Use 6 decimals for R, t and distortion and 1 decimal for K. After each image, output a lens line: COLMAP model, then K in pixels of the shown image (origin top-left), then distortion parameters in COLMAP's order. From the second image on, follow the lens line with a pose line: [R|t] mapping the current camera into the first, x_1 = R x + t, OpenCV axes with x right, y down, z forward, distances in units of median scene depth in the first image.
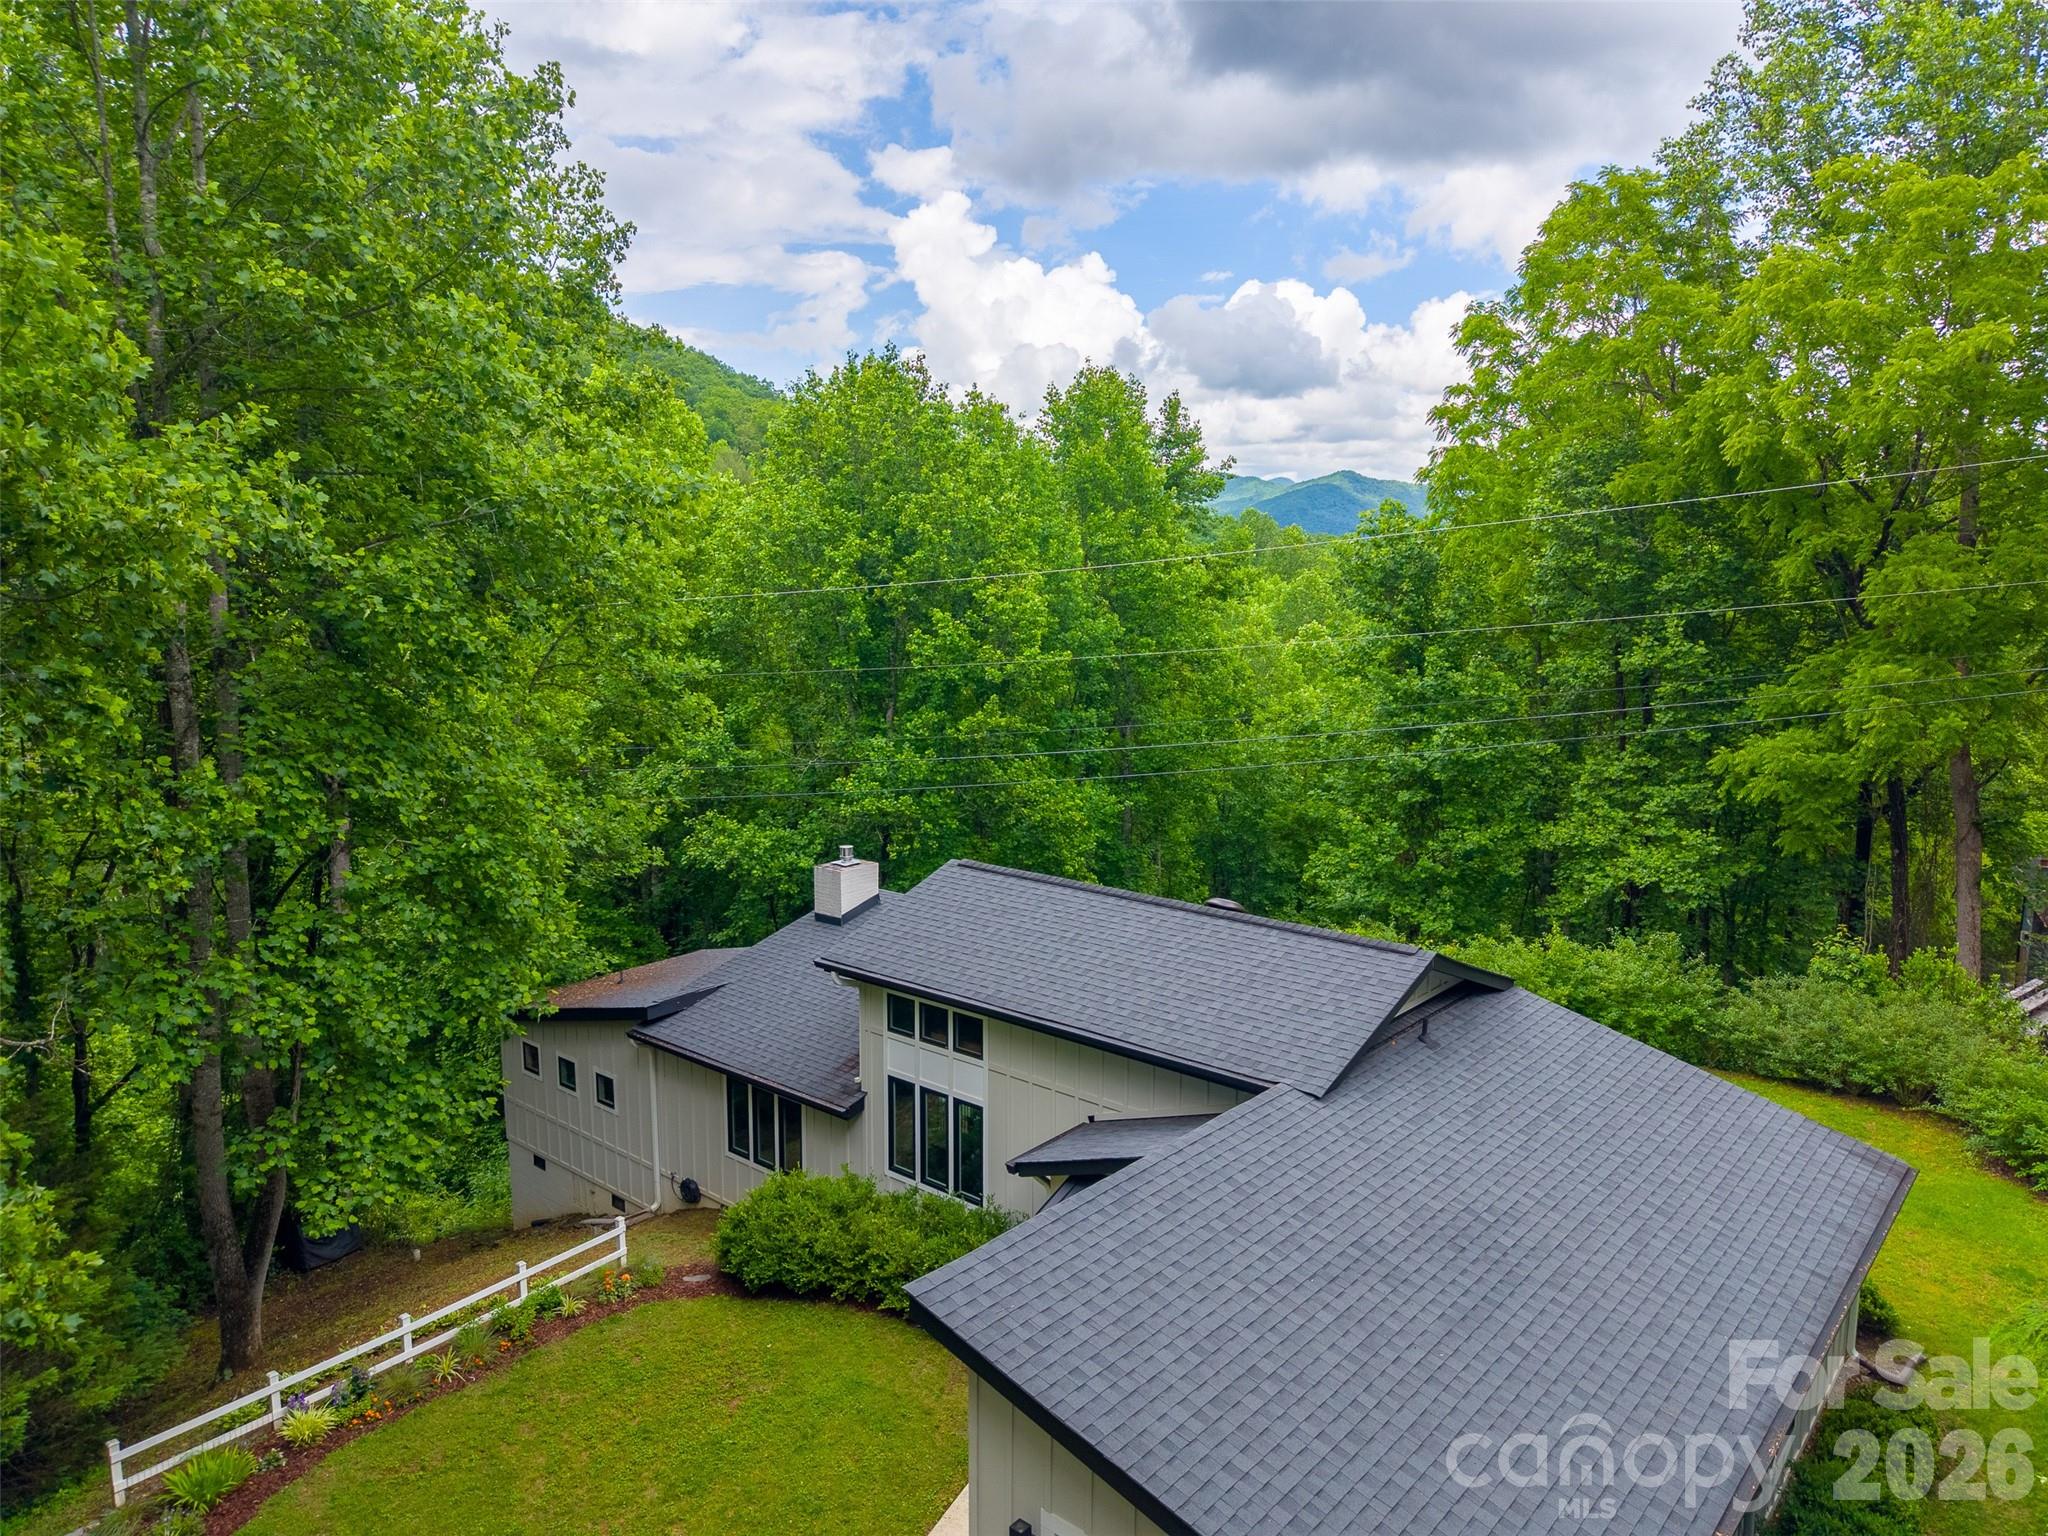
lens RADIAL K [[1395.5, 0, 1024.0], [0, 1395.5, 768.0], [0, 0, 1]] dist [0.040684, -0.023762]
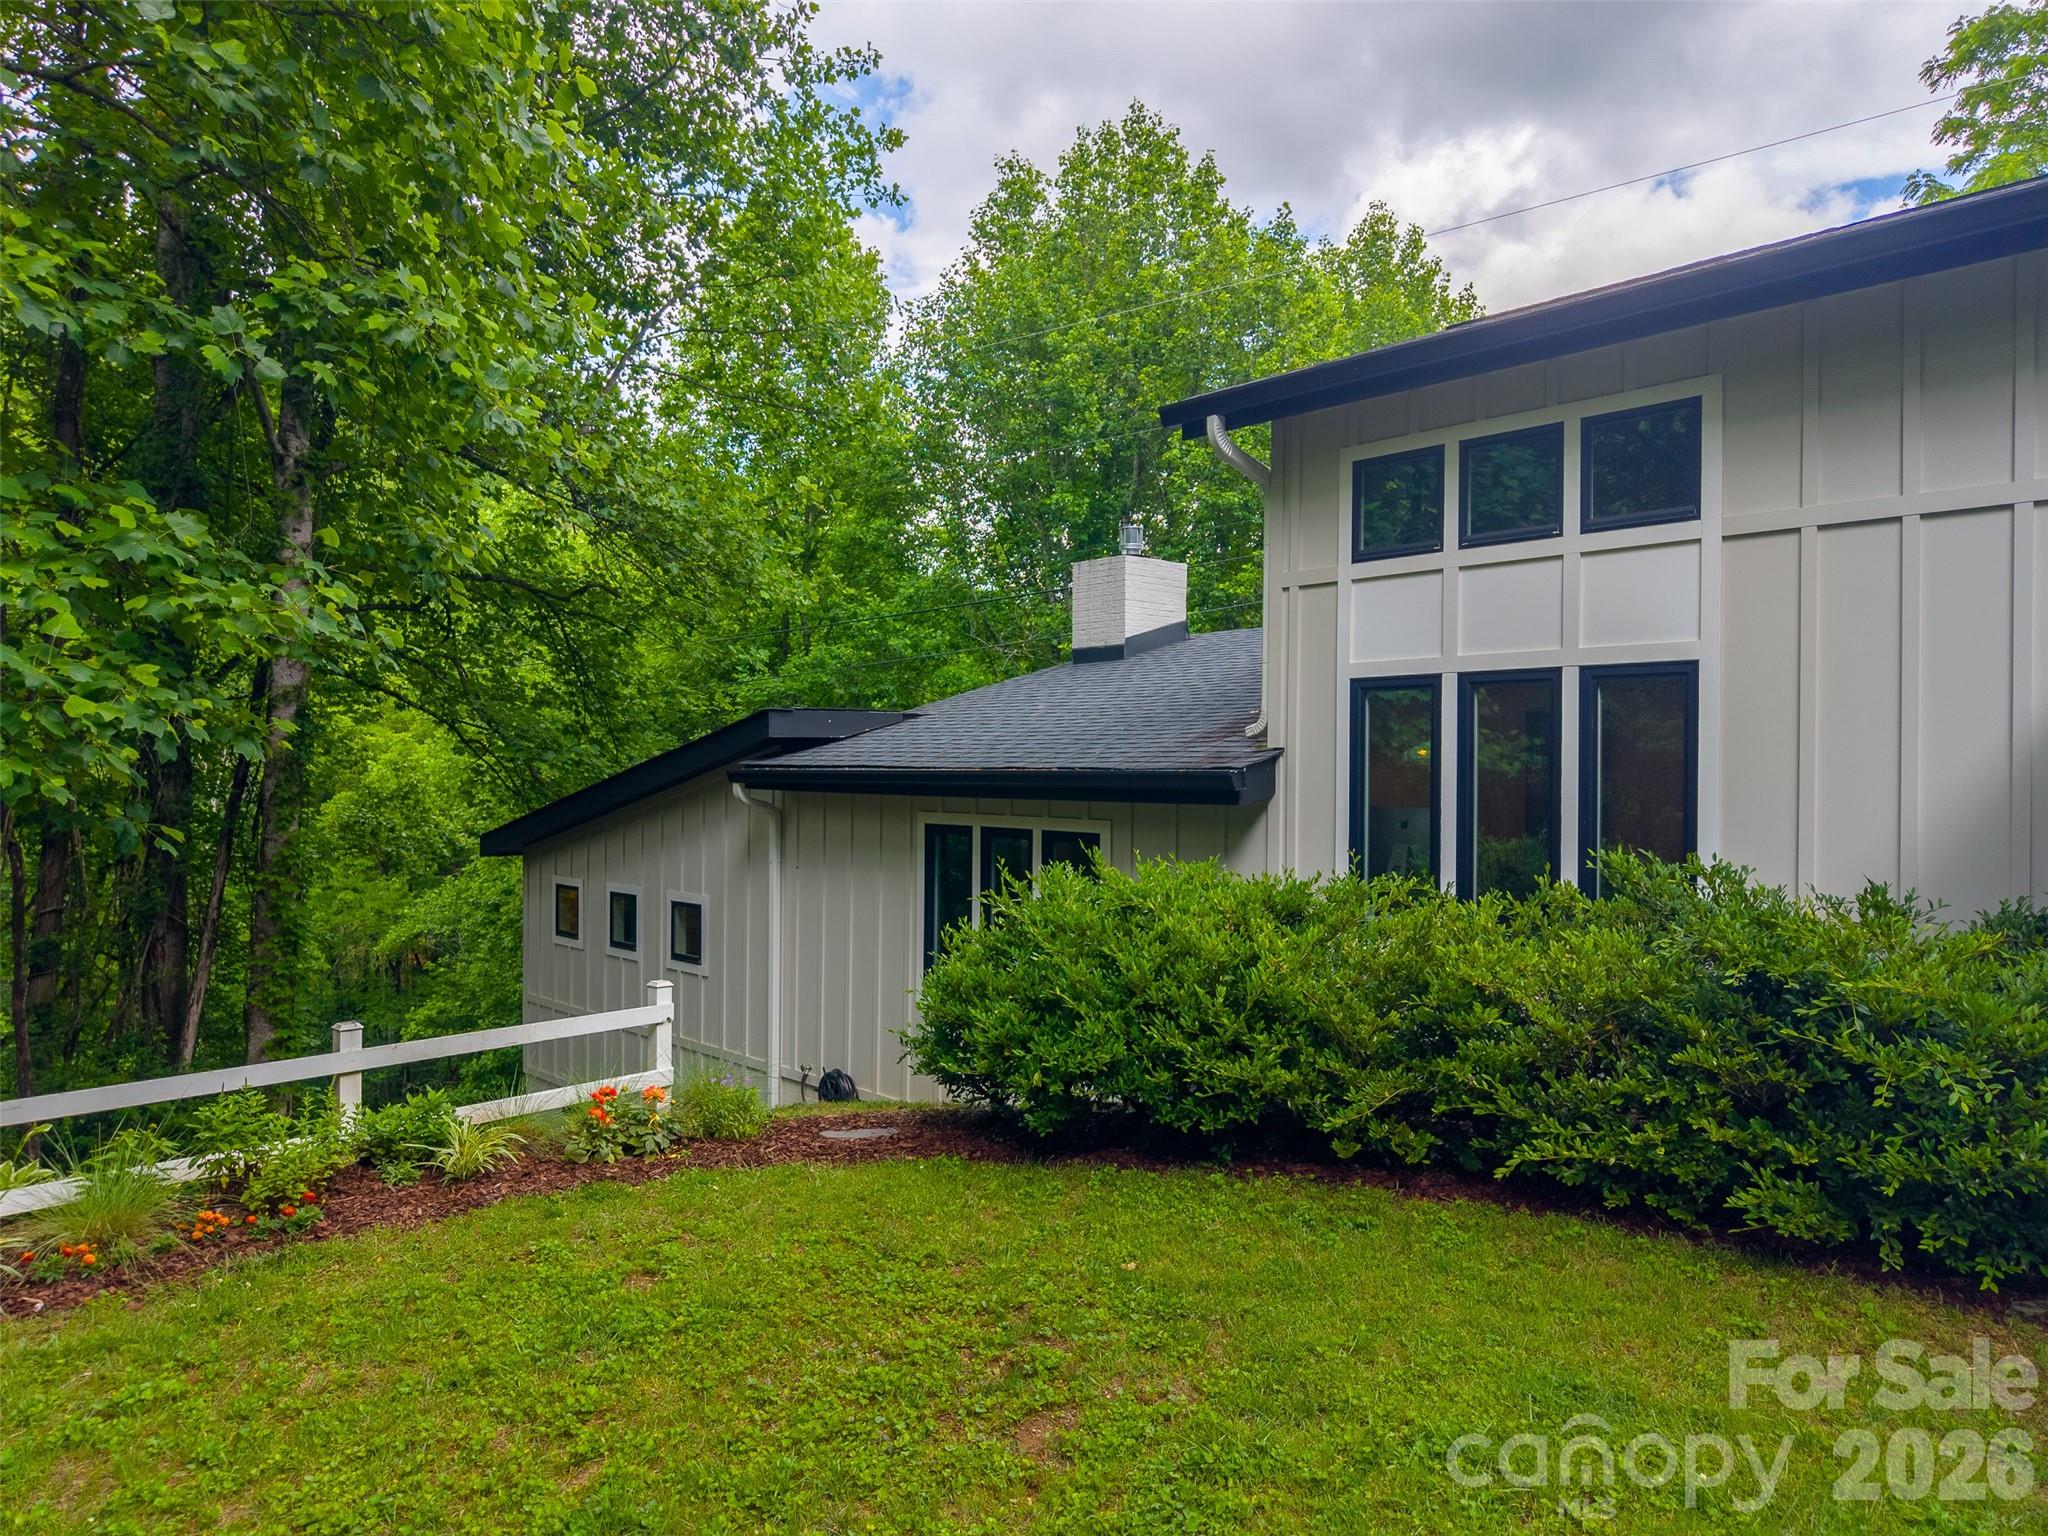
lens RADIAL K [[1375.4, 0, 1024.0], [0, 1375.4, 768.0], [0, 0, 1]] dist [0.105047, -0.124662]
pose [[0.994557, 0.005746, -0.104034, -0.133113], [-0.021065, 0.988948, -0.146757, 0.272887], [0.102041, 0.148150, 0.983686, 0.552291]]
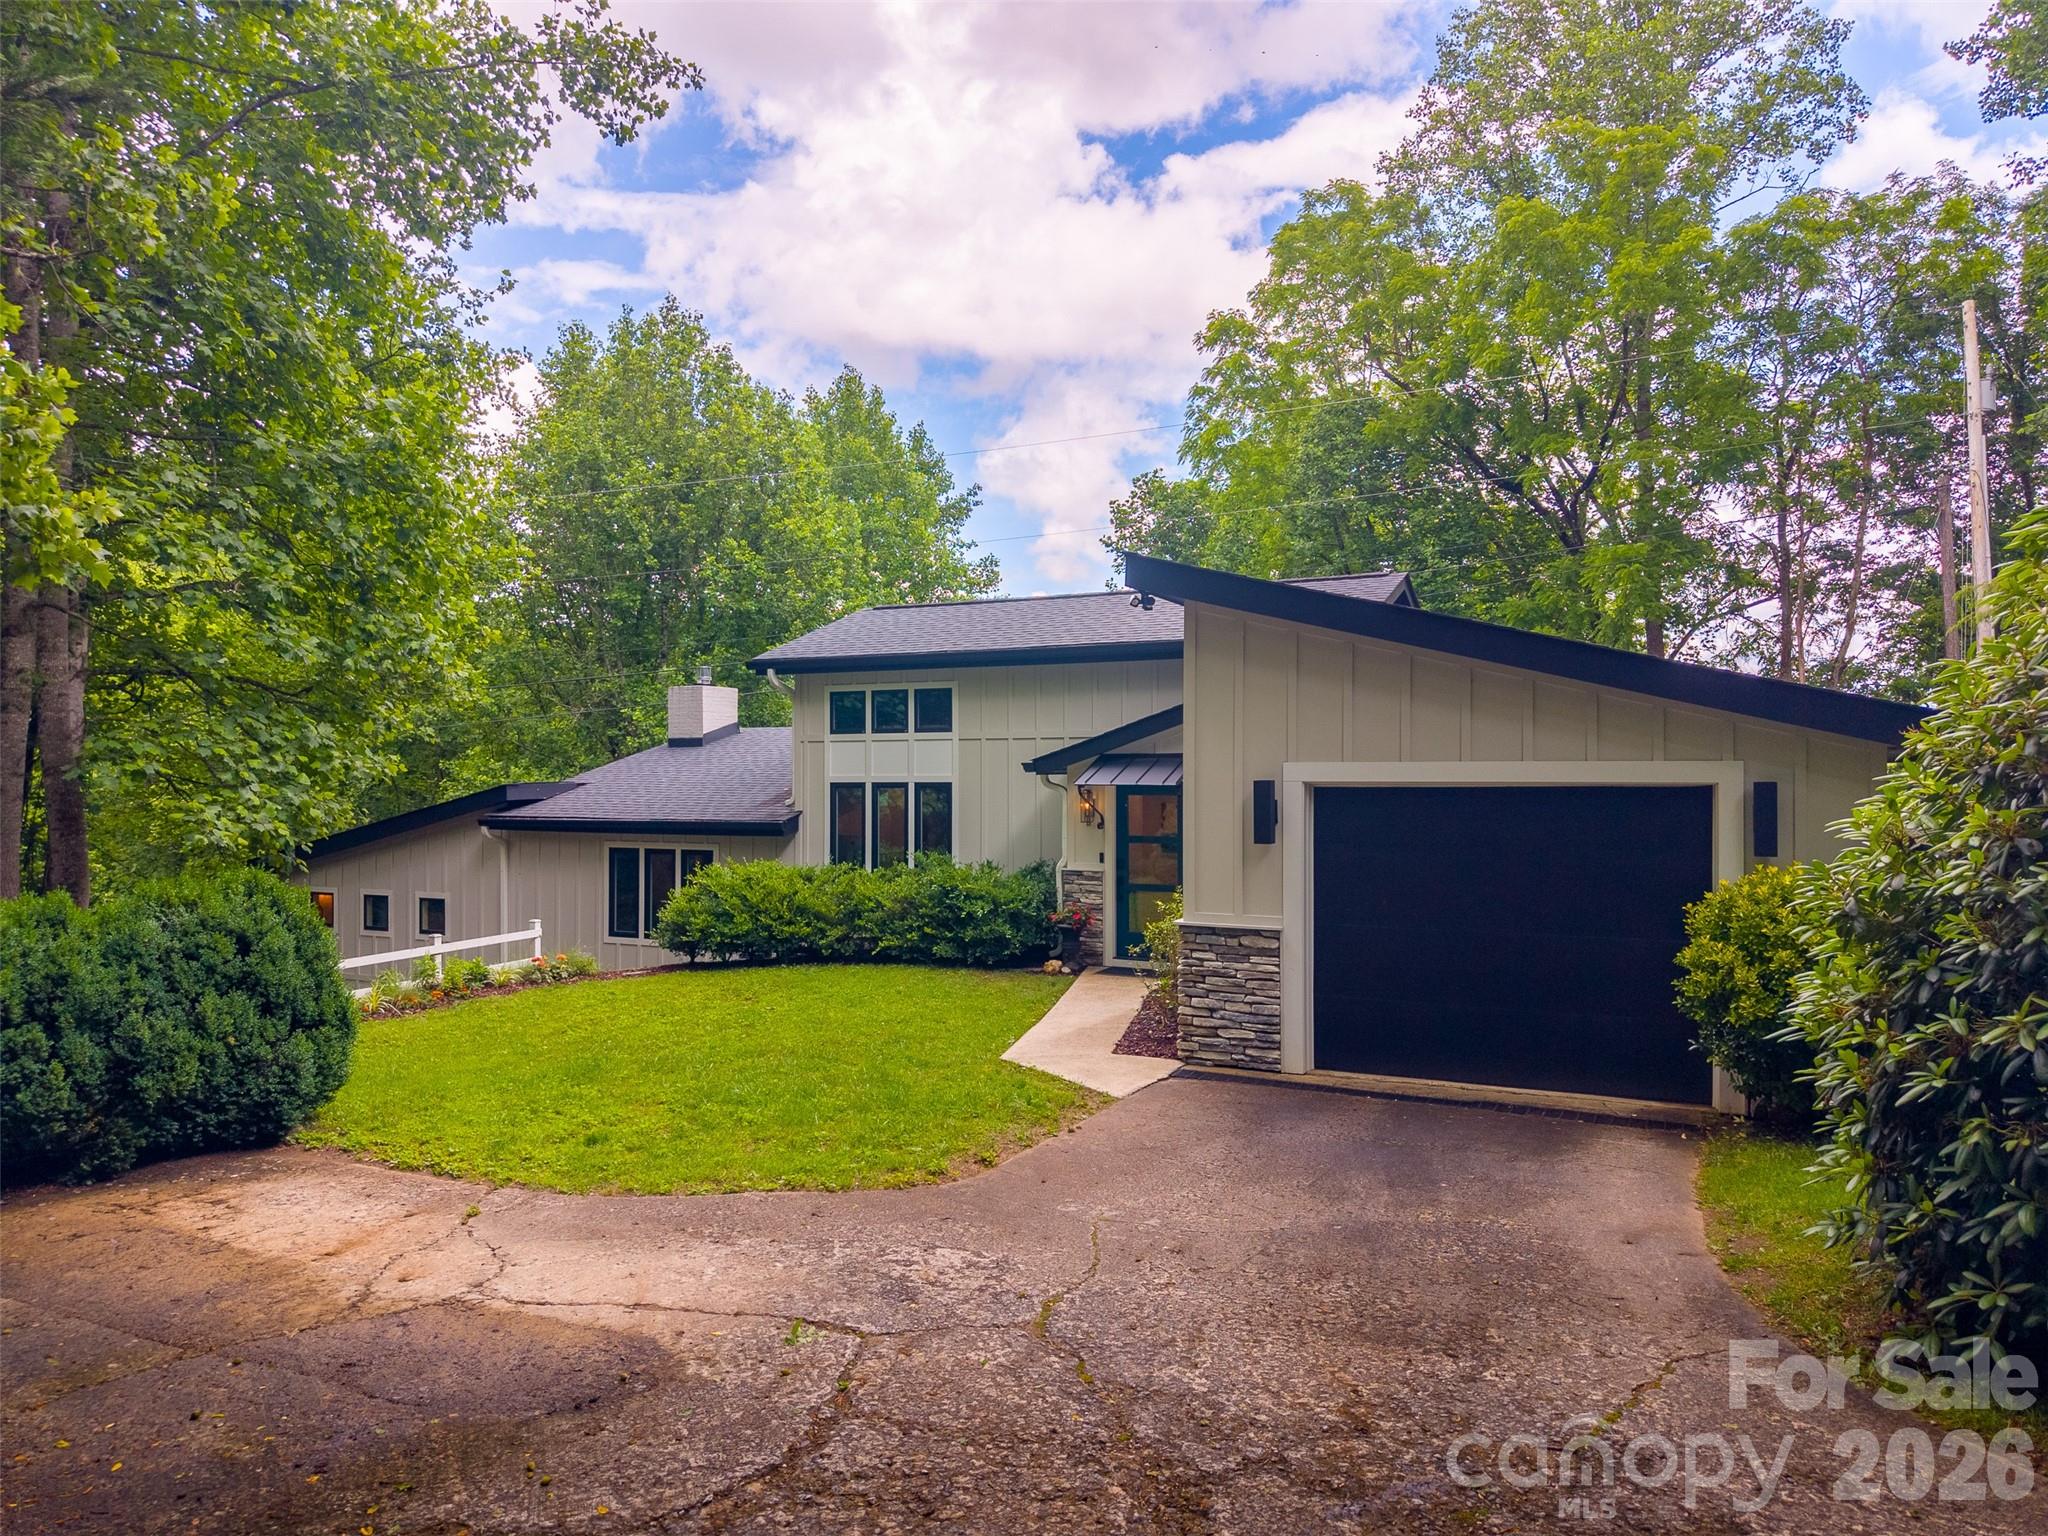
lens RADIAL K [[1395.5, 0, 1024.0], [0, 1395.5, 768.0], [0, 0, 1]] dist [0.040684, -0.023762]
pose [[0.966829, -0.000637, 0.255423, -0.188272], [0.039334, 0.988440, -0.146422, 0.315966], [-0.252377, 0.151612, 0.955677, 0.075128]]
